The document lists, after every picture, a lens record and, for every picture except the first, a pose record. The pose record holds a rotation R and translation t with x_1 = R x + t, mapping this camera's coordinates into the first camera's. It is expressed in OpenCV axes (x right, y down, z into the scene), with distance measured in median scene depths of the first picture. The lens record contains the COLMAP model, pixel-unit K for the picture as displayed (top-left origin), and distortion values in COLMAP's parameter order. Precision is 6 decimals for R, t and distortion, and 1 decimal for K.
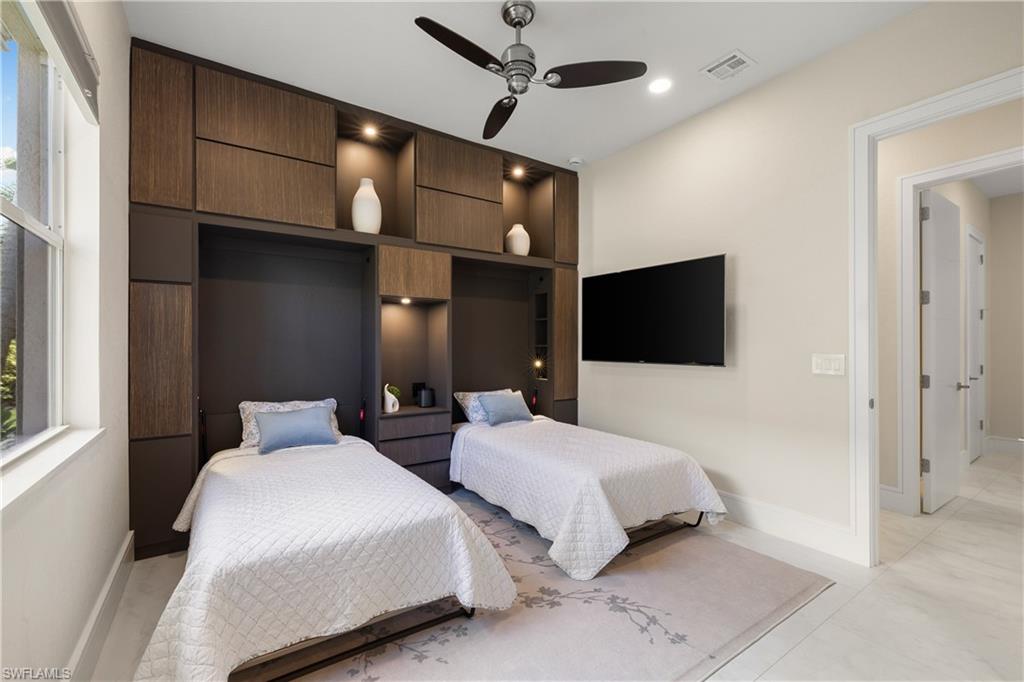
lens RADIAL K [[439.2, 0, 508.2], [0, 439.2, 345.3], [0, 0, 1]] dist [-0.001397, -0.000373]
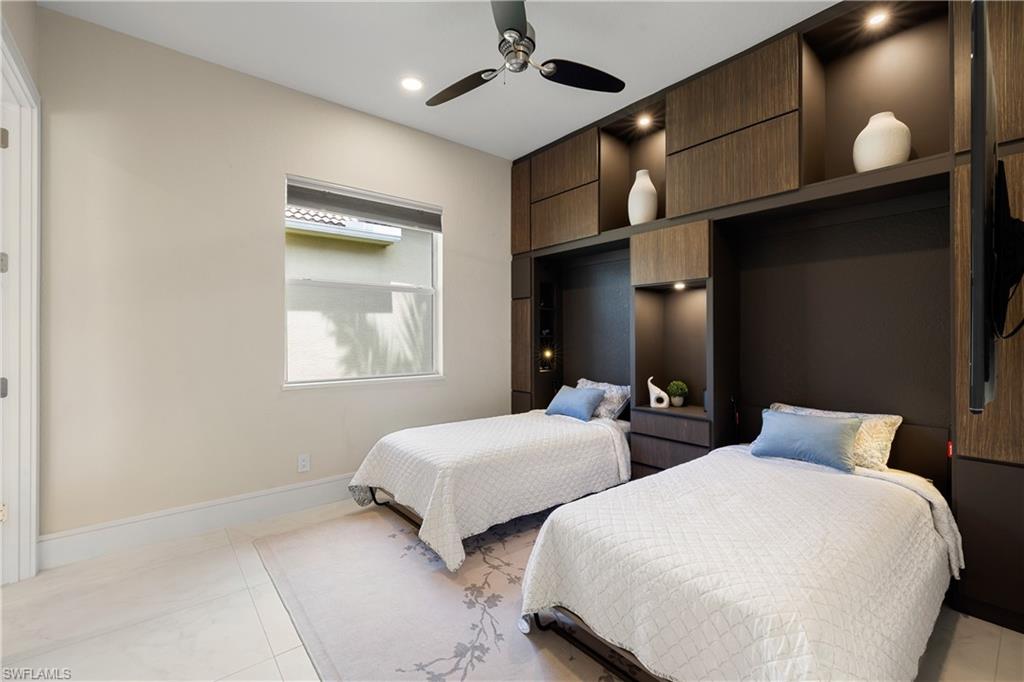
lens RADIAL K [[439.2, 0, 507.8], [0, 439.2, 336.7], [0, 0, 1]] dist [-0.001397, -0.000373]
pose [[0.080279, -0.002286, -0.996770, 0.736907], [-0.000508, 0.999997, -0.002334, 0.003997], [0.996772, 0.000694, 0.080278, 0.690231]]
